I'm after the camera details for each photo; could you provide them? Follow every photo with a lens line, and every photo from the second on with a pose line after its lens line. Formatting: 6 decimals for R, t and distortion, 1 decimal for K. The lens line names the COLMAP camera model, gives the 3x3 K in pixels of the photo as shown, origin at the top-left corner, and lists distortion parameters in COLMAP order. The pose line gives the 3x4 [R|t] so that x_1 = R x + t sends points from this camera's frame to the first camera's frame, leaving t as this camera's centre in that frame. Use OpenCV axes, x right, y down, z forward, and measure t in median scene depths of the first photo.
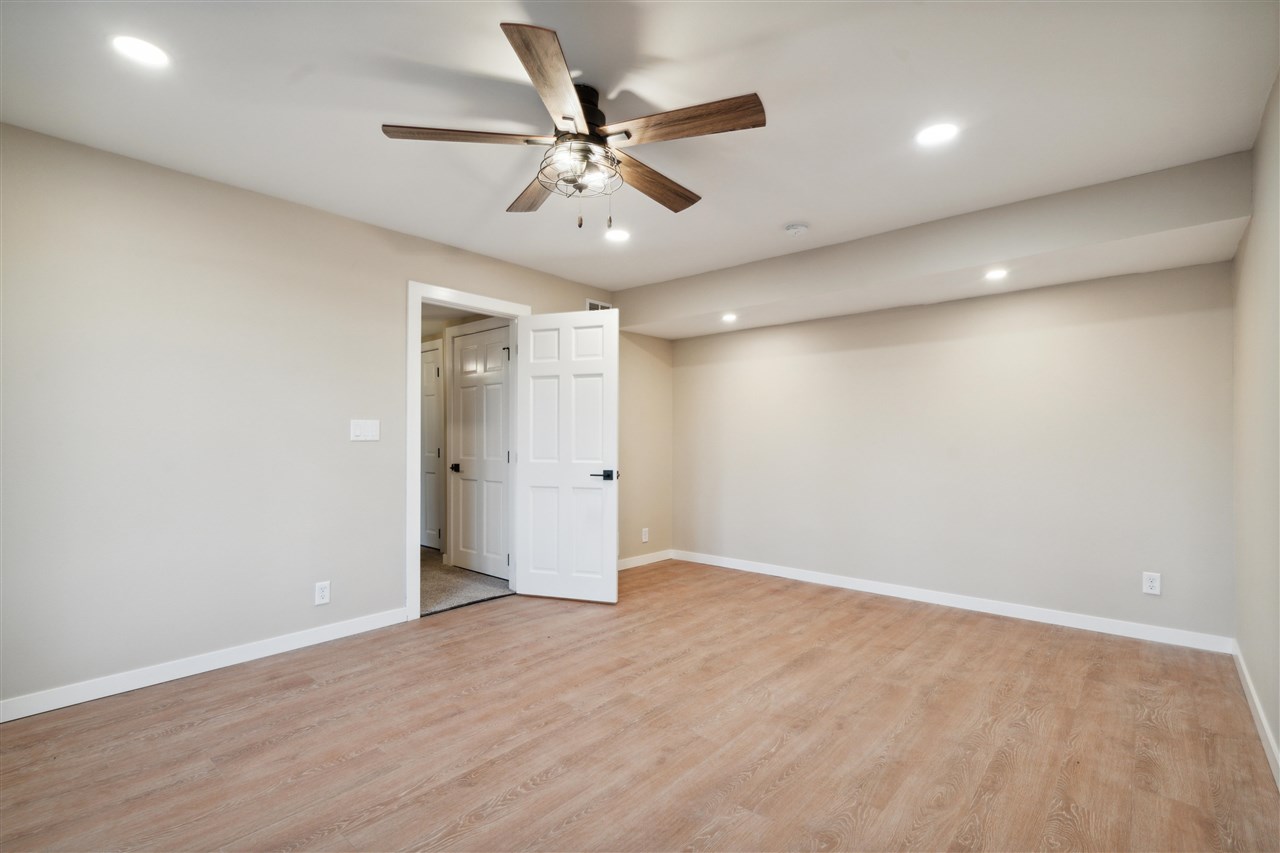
lens RADIAL K [[591.5, 0, 639.6], [0, 591.5, 427.5], [0, 0, 1]] dist [-0.001400, 0.000234]
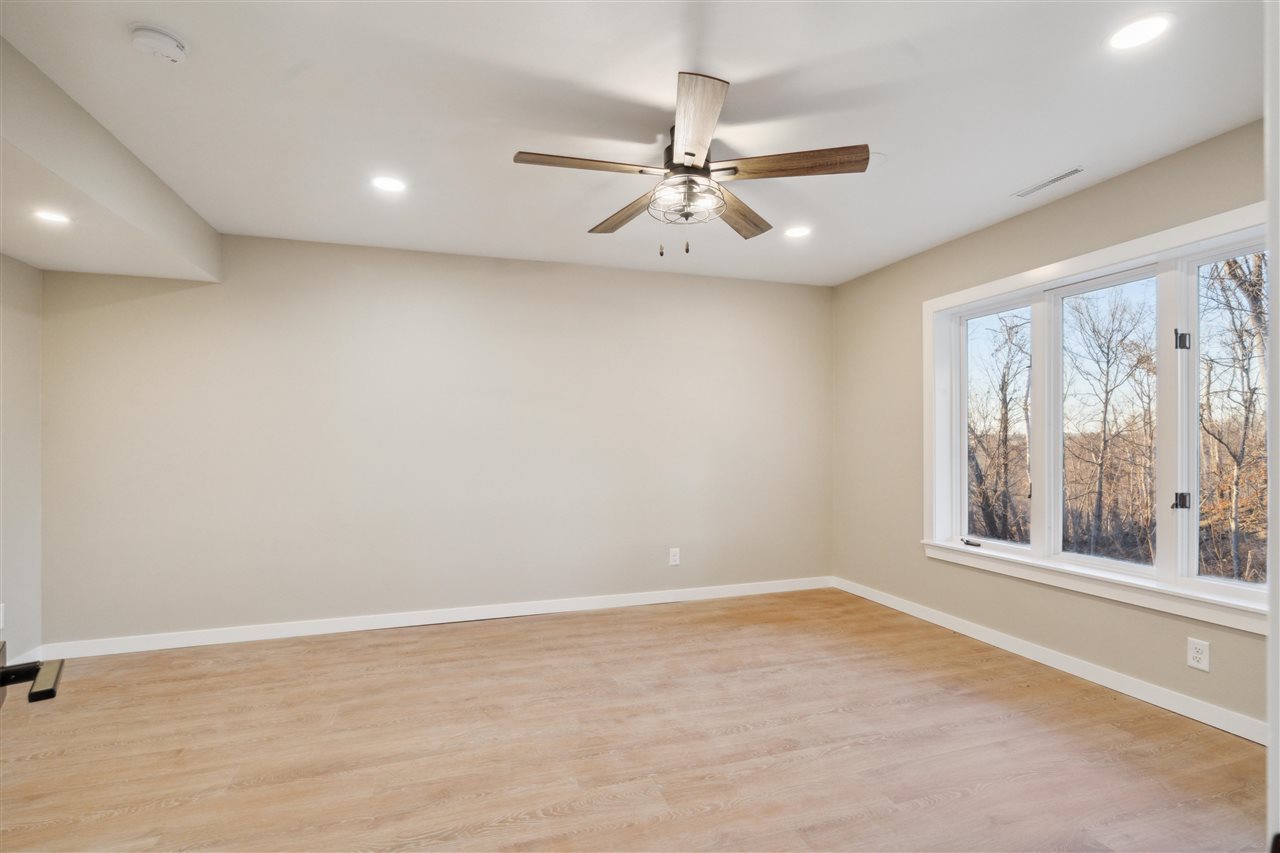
lens RADIAL K [[591.5, 0, 638.8], [0, 591.5, 435.5], [0, 0, 1]] dist [-0.001400, 0.000234]
pose [[-0.862586, 0.006793, 0.505865, -0.514652], [-0.006133, 0.999696, -0.023882, 0.019534], [-0.505873, -0.023703, -0.862282, 1.792663]]
